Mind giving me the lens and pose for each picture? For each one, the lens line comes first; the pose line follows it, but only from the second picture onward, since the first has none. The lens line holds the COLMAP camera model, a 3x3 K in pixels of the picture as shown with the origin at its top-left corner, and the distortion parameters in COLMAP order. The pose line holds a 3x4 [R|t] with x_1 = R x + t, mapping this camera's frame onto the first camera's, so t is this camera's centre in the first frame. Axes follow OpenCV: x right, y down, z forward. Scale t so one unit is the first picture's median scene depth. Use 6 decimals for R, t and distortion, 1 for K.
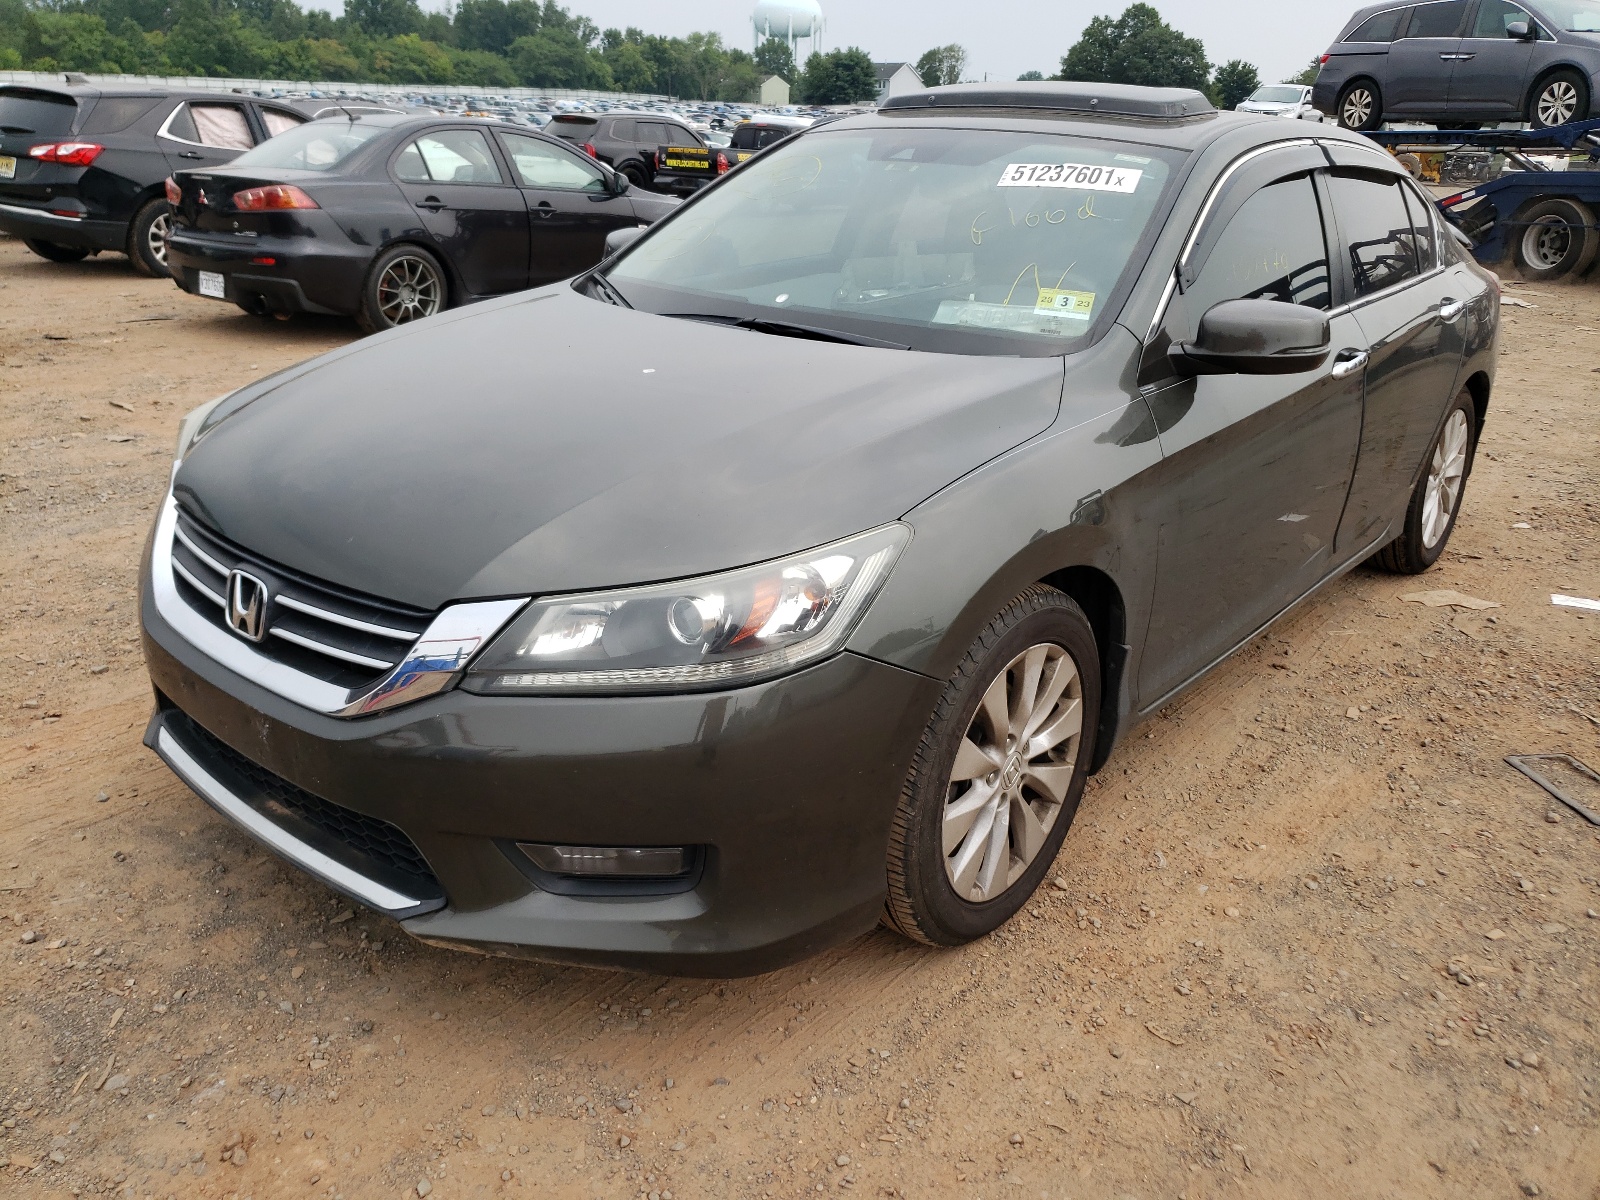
lens RADIAL K [[1208.1, 0, 801.0], [0, 1208.1, 596.7], [0, 0, 1]] dist [0.026577, 0.001422]
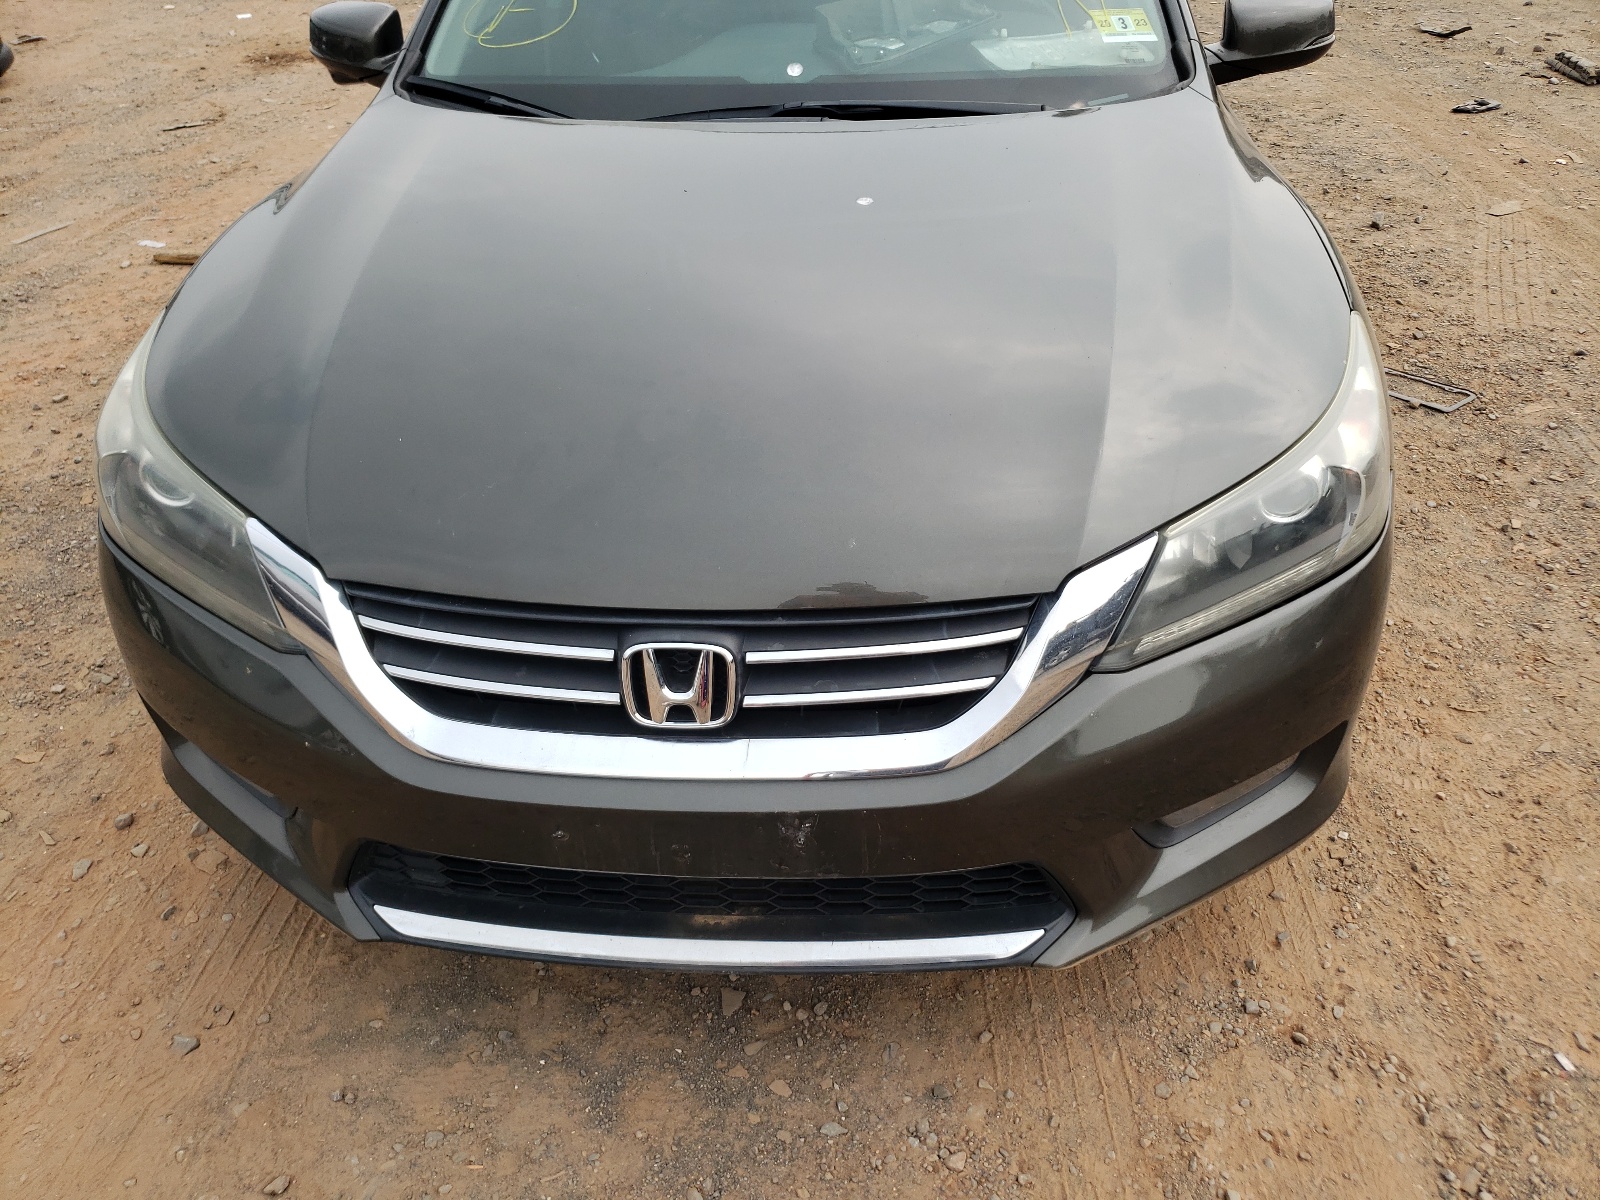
lens RADIAL K [[1208.1, 0, 801.3], [0, 1208.1, 600.8], [0, 0, 1]] dist [0.026577, 0.001422]
pose [[0.807626, -0.364484, 0.463563, -0.676948], [0.250632, 0.923736, 0.289649, -0.208423], [-0.533782, -0.117744, 0.837385, 0.396131]]
